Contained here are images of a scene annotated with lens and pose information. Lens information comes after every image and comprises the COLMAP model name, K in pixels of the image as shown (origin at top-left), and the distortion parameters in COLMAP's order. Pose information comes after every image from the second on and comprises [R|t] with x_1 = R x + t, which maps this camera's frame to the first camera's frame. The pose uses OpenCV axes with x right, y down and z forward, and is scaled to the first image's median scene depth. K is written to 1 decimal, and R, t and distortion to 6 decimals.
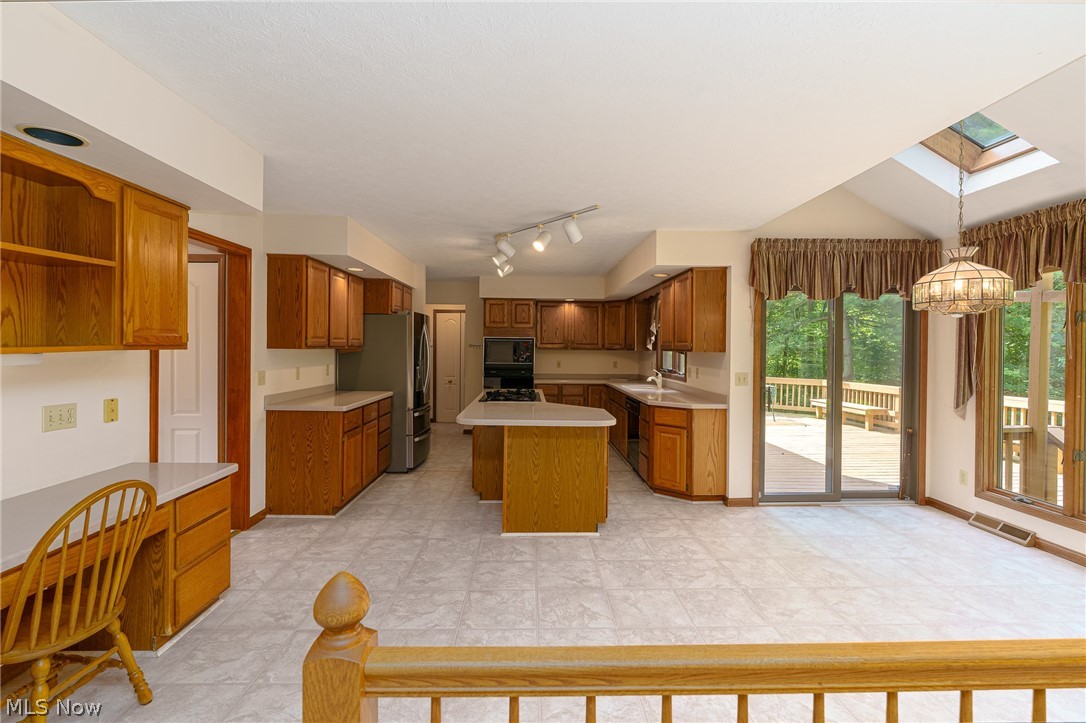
lens RADIAL K [[500.0, 0, 540.0], [0, 500.0, 350.2], [0, 0, 1]] dist [-0.001372, -0.000727]
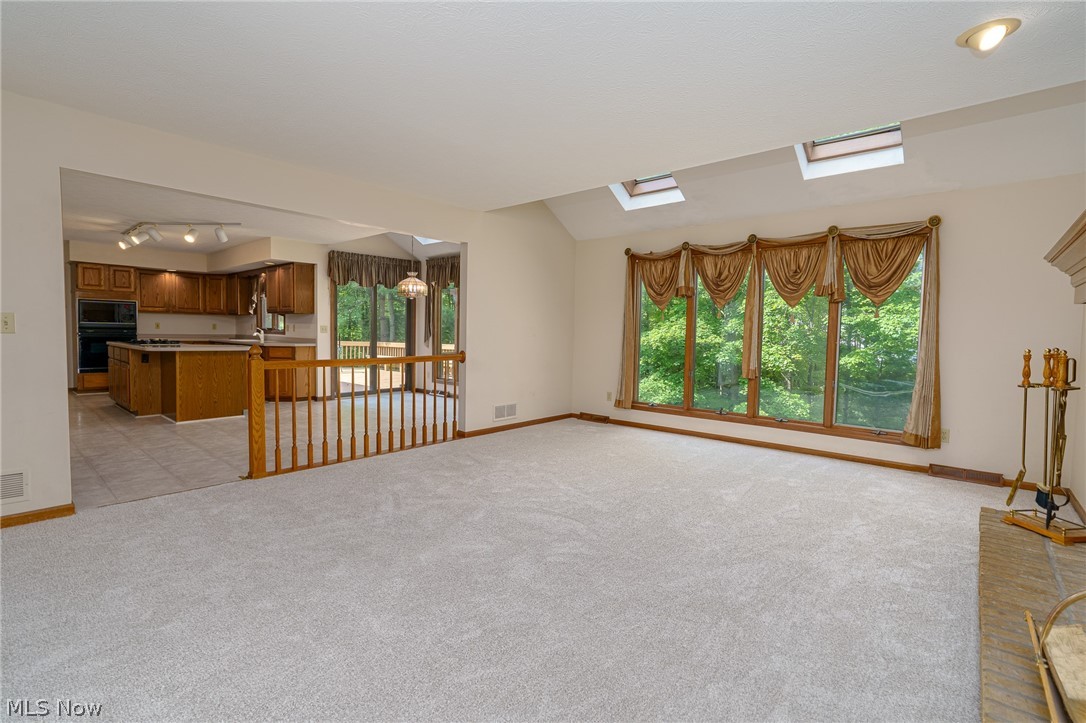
lens RADIAL K [[500.0, 0, 538.7], [0, 500.0, 351.5], [0, 0, 1]] dist [-0.001372, -0.000727]
pose [[0.682438, -0.026128, 0.730476, -0.347249], [-0.009649, 0.998952, 0.044745, 0.047334], [-0.730880, -0.037584, 0.681470, -0.712742]]
